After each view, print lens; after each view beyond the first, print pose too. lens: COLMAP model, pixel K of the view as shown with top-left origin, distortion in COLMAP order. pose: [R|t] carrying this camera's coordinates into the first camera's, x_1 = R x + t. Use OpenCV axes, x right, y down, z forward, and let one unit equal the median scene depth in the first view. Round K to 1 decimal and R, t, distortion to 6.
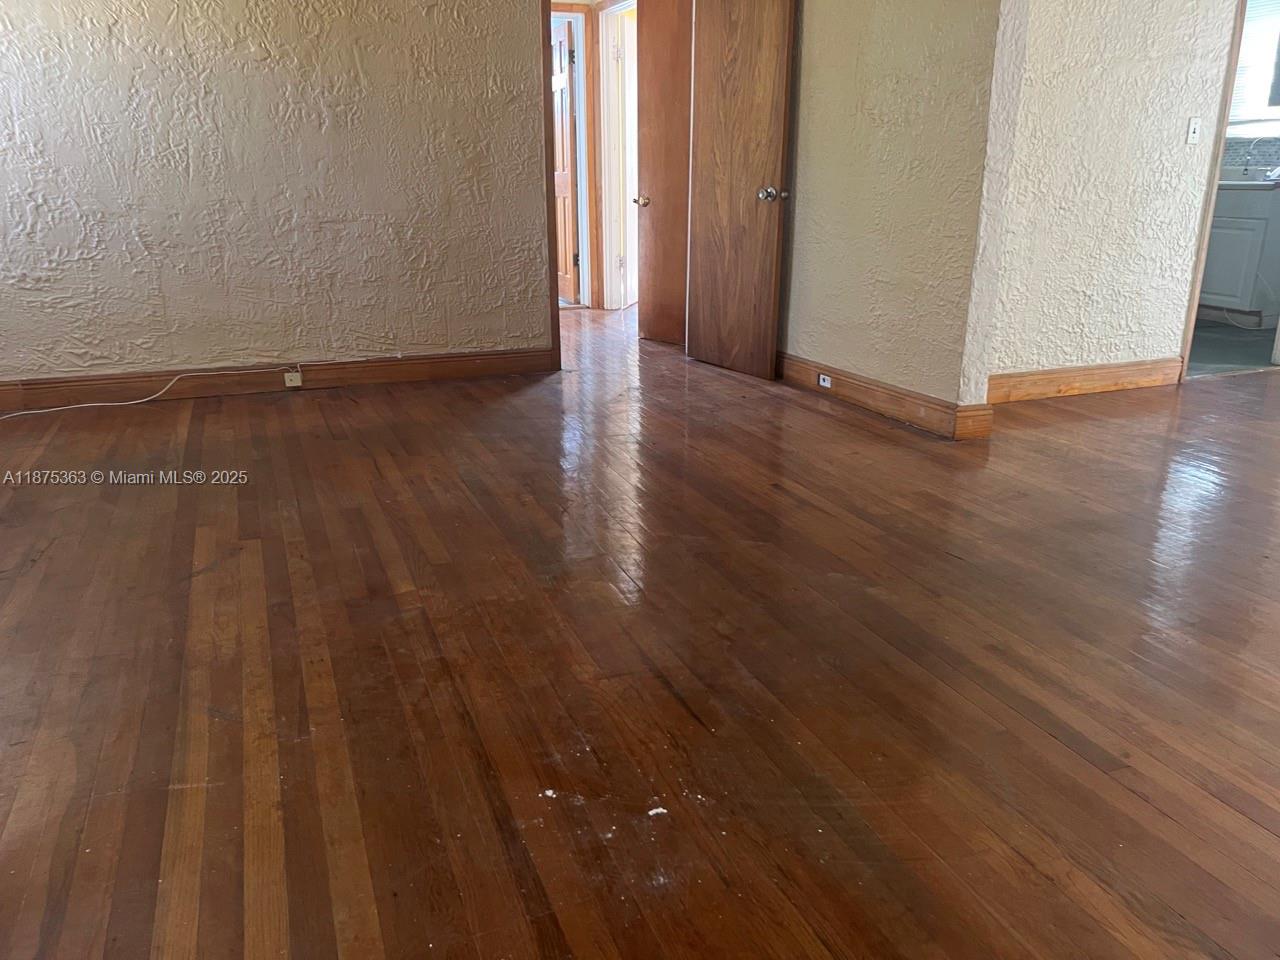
lens RADIAL K [[967.3, 0, 633.6], [0, 967.3, 478.8], [0, 0, 1]] dist [0.010697, -0.000855]
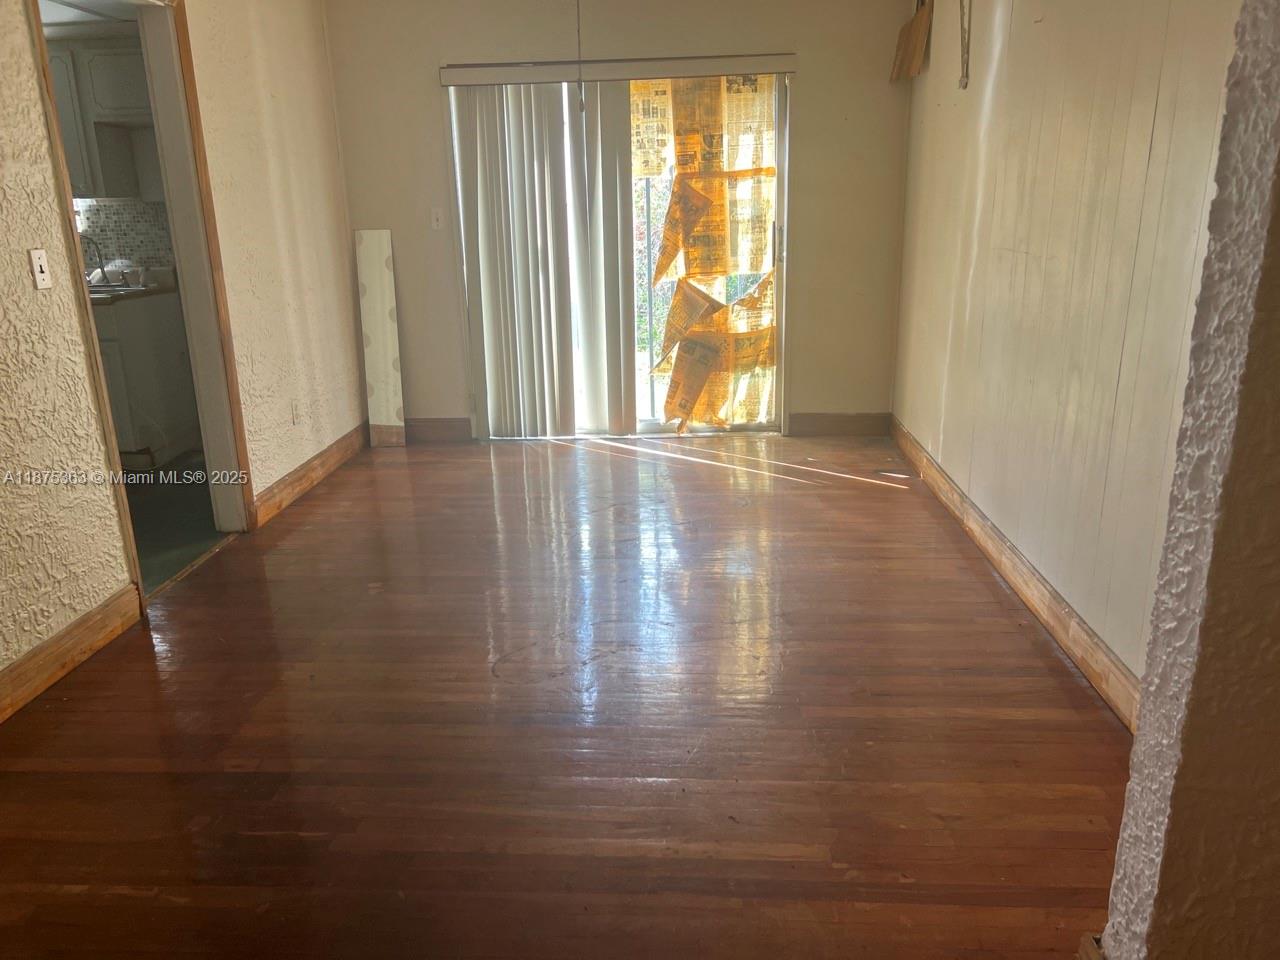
lens RADIAL K [[967.3, 0, 637.1], [0, 967.3, 492.0], [0, 0, 1]] dist [0.010697, -0.000855]
pose [[0.424179, -0.265109, 0.865904, 0.145047], [0.290544, 0.945480, 0.147144, -0.190904], [-0.857704, 0.189168, 0.478079, 0.369811]]
